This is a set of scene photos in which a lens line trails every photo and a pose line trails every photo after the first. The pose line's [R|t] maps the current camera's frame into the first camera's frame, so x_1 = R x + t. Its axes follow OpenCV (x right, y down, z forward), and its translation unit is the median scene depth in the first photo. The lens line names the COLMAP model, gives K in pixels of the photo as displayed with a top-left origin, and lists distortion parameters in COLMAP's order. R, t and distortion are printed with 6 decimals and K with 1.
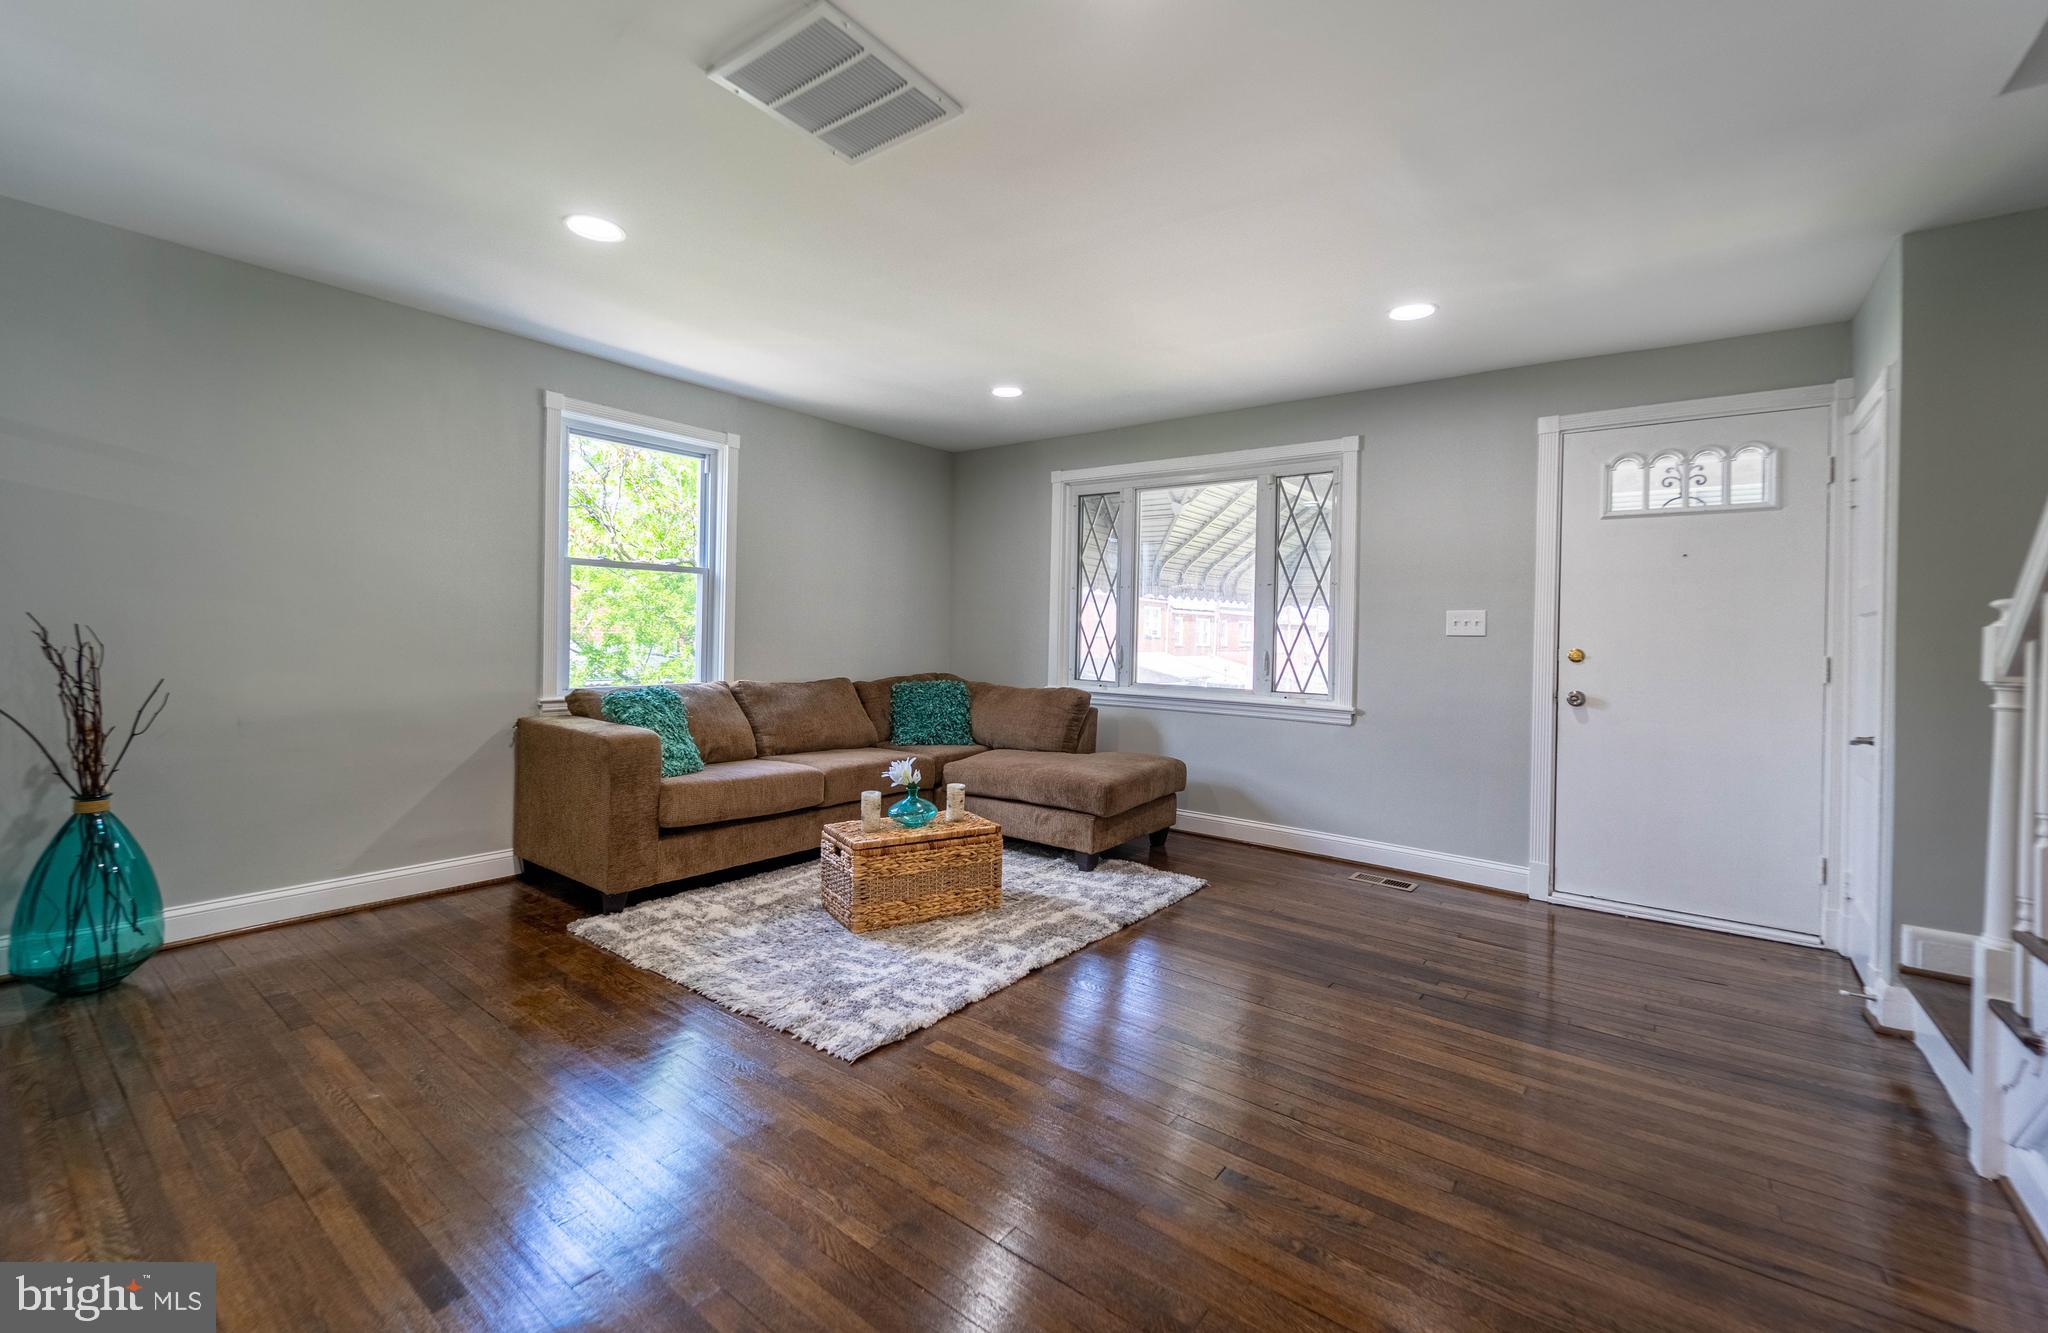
lens RADIAL K [[846.0, 0, 998.4], [0, 846.0, 631.0], [0, 0, 1]] dist [-0.000728, -0.000079]
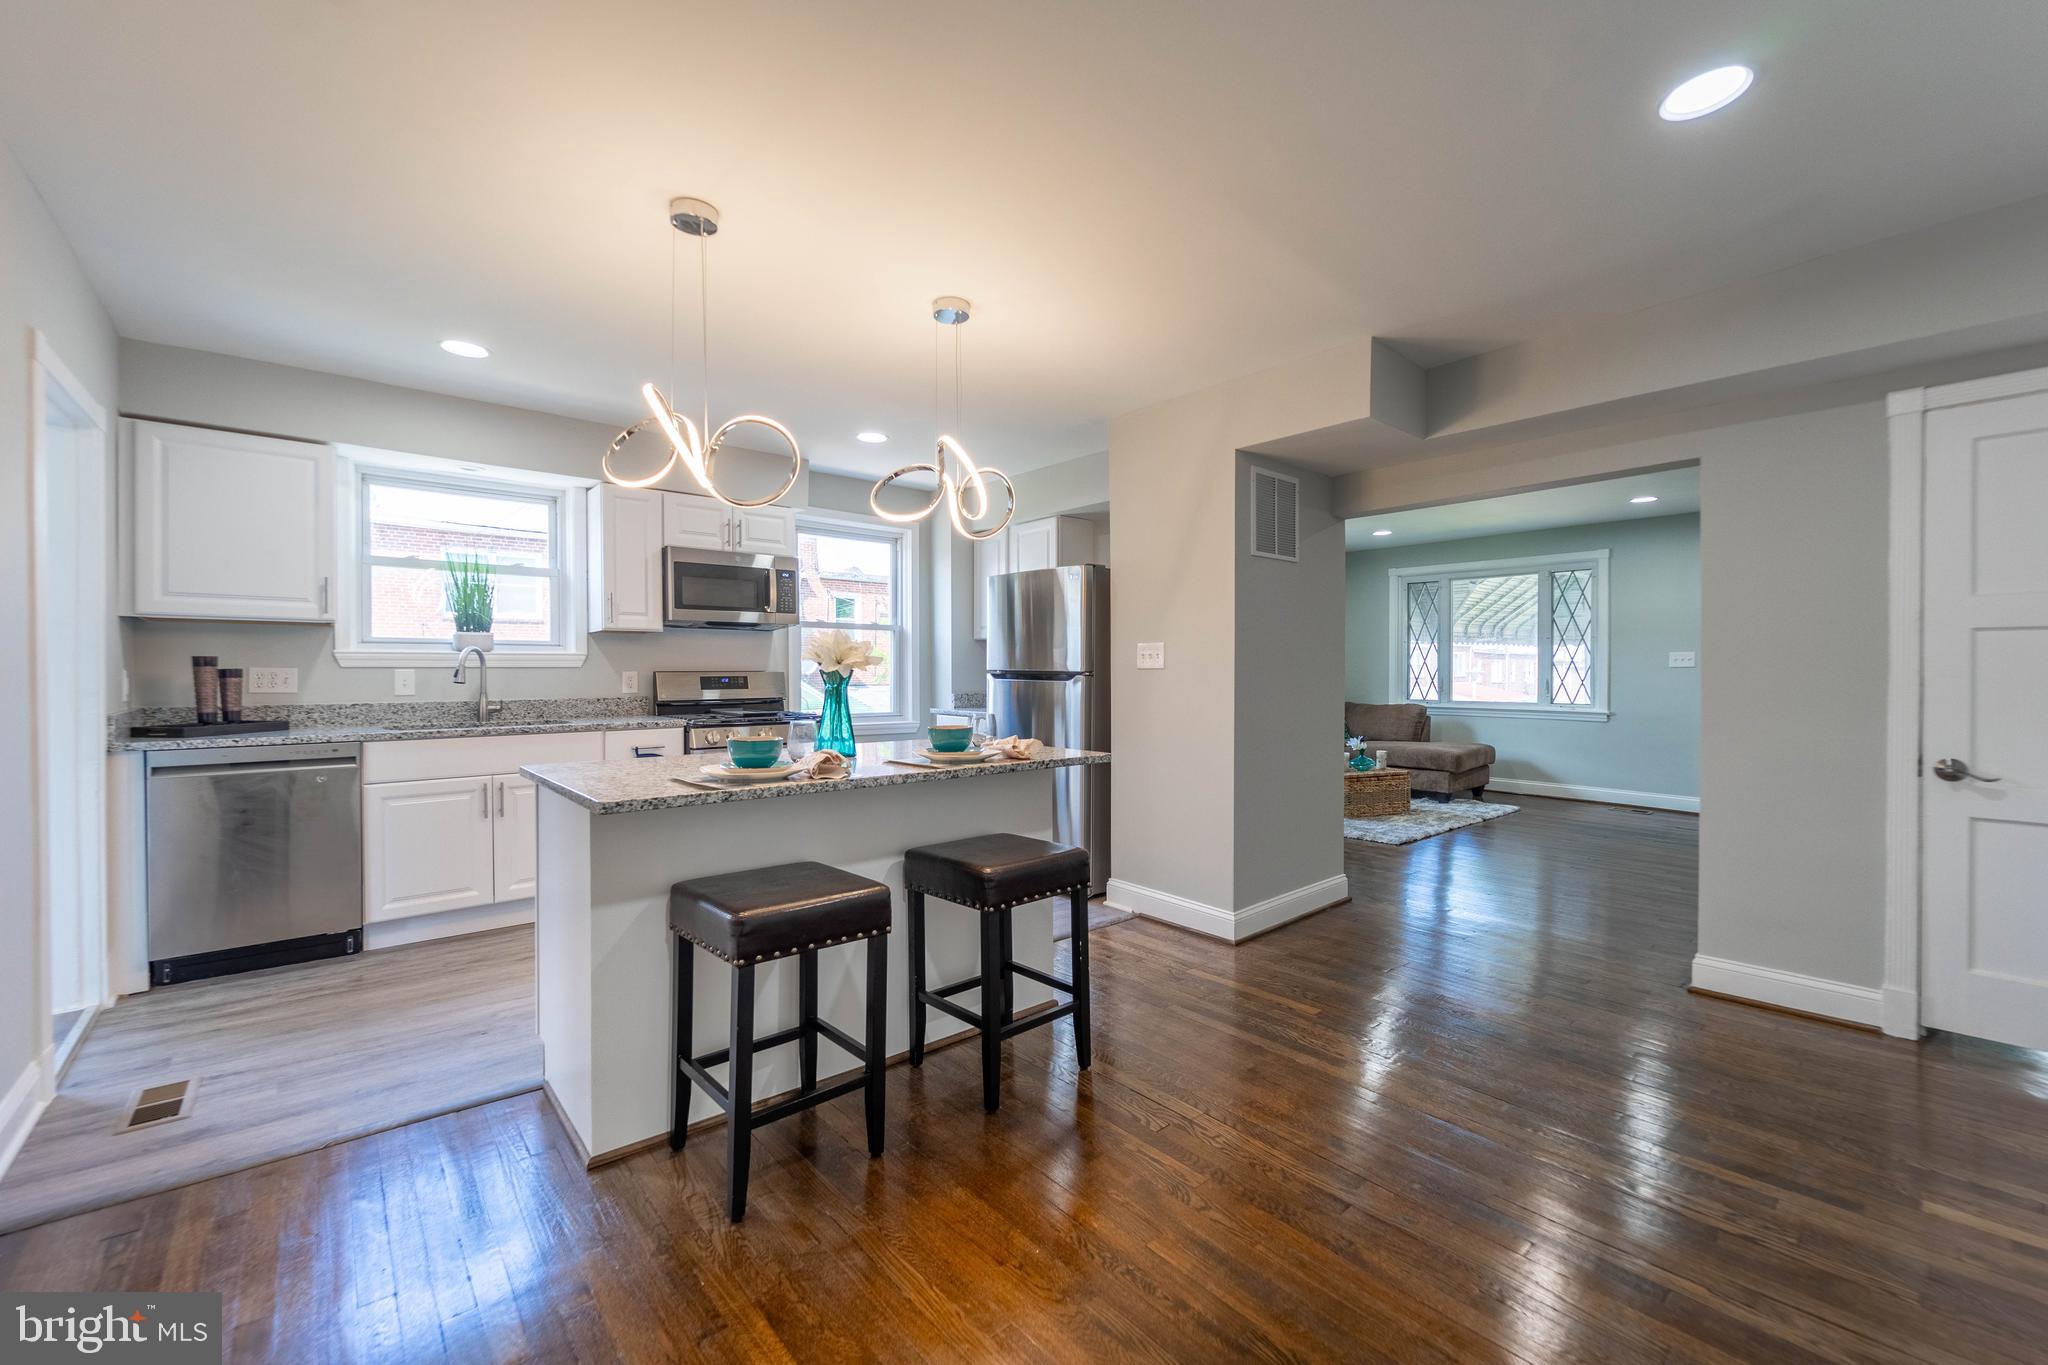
lens RADIAL K [[826.2, 0, 1017.7], [0, 826.2, 677.1], [0, 0, 1]] dist [-0.000532, 0.000013]
pose [[0.979444, -0.022227, -0.200486, -0.426699], [0.024241, 0.999677, 0.007597, -0.019328], [0.200253, -0.012301, 0.979667, -0.899683]]
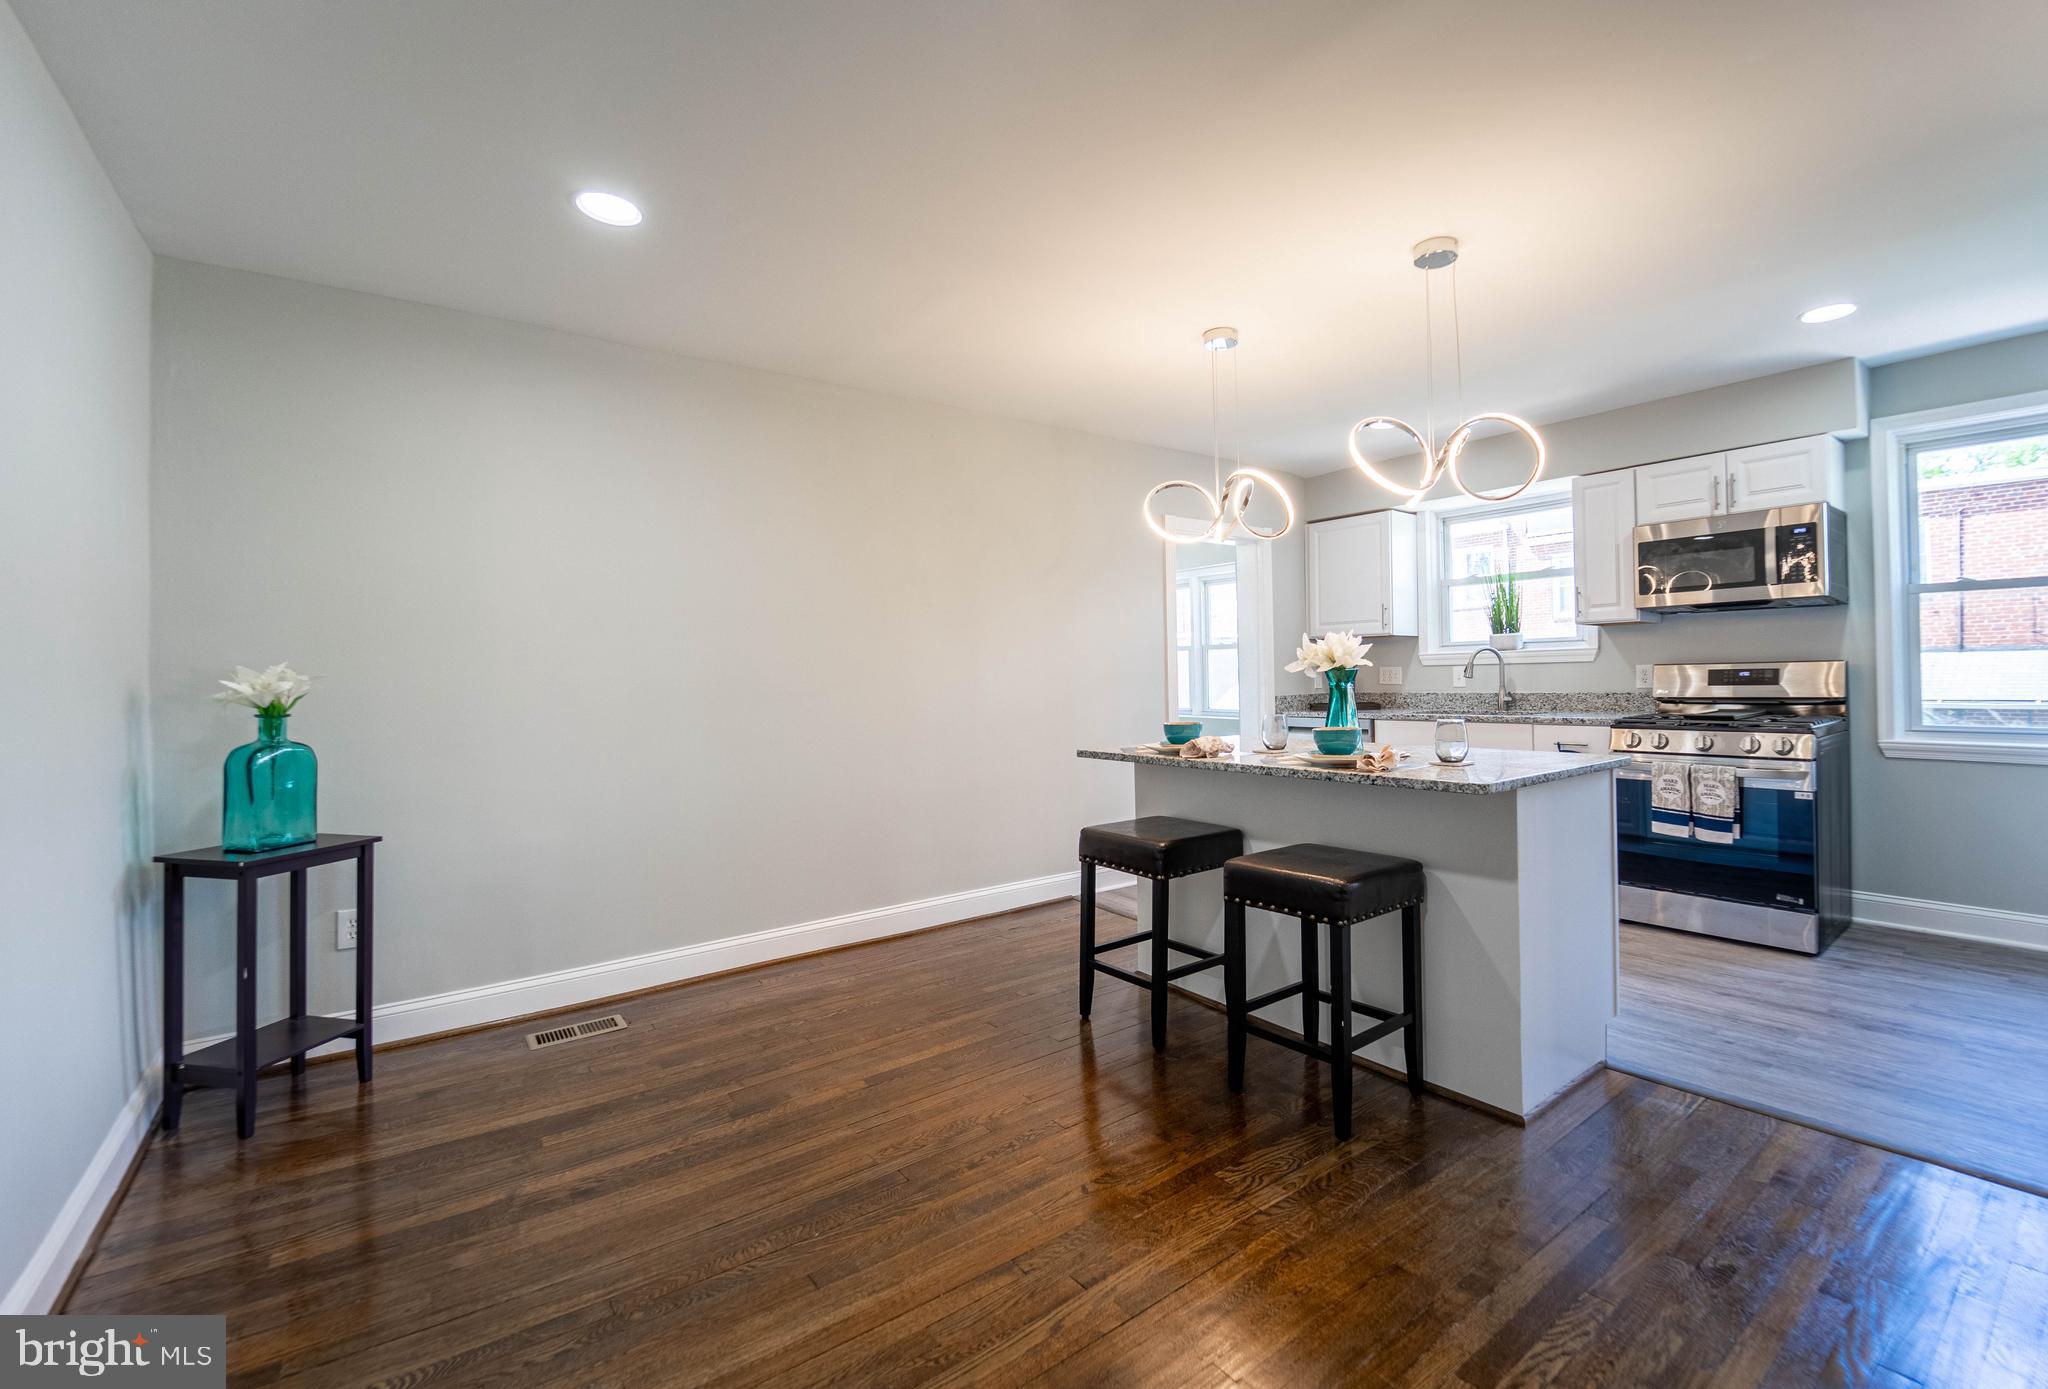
lens RADIAL K [[863.9, 0, 1088.2], [0, 863.9, 670.6], [0, 0, 1]] dist [-0.027350, -0.000213]
pose [[-0.223165, -0.024635, -0.974469, 0.046522], [0.019045, 0.999380, -0.029626, -0.004905], [0.974595, -0.025170, -0.222558, -0.336367]]
